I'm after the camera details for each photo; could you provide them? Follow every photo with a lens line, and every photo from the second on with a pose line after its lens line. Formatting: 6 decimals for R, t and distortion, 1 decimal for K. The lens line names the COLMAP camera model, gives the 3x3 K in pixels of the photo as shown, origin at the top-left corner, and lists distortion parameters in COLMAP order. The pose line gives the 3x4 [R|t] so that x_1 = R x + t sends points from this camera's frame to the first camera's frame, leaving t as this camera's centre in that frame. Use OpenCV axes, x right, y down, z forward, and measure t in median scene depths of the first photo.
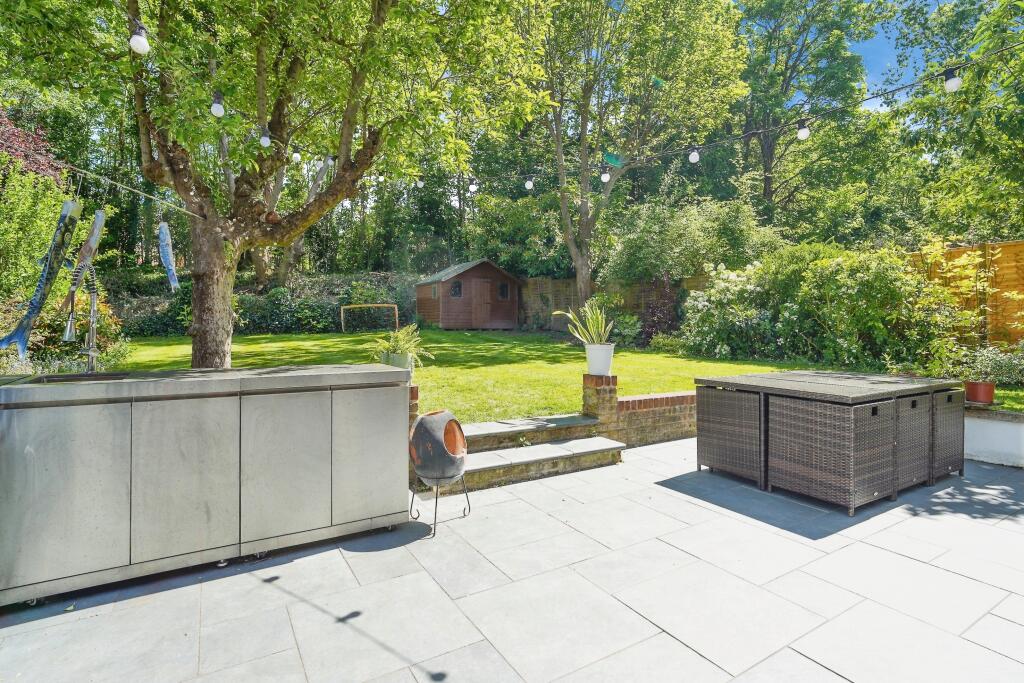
lens RADIAL K [[496.4, 0, 522.9], [0, 496.4, 324.6], [0, 0, 1]] dist [-0.005092, -0.000853]
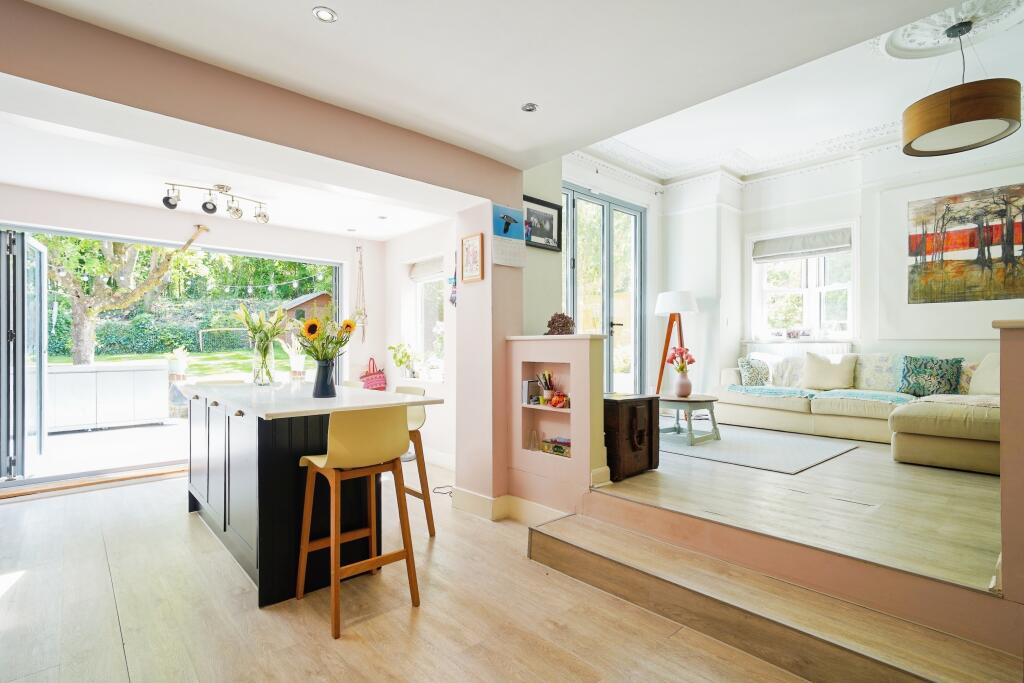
lens RADIAL K [[496.4, 0, 509.5], [0, 496.4, 345.5], [0, 0, 1]] dist [-0.005092, -0.000853]
pose [[0.987574, -0.008250, 0.156941, 0.182193], [0.007136, 0.999945, 0.007662, -0.002814], [-0.156995, -0.006447, 0.987578, -0.297621]]
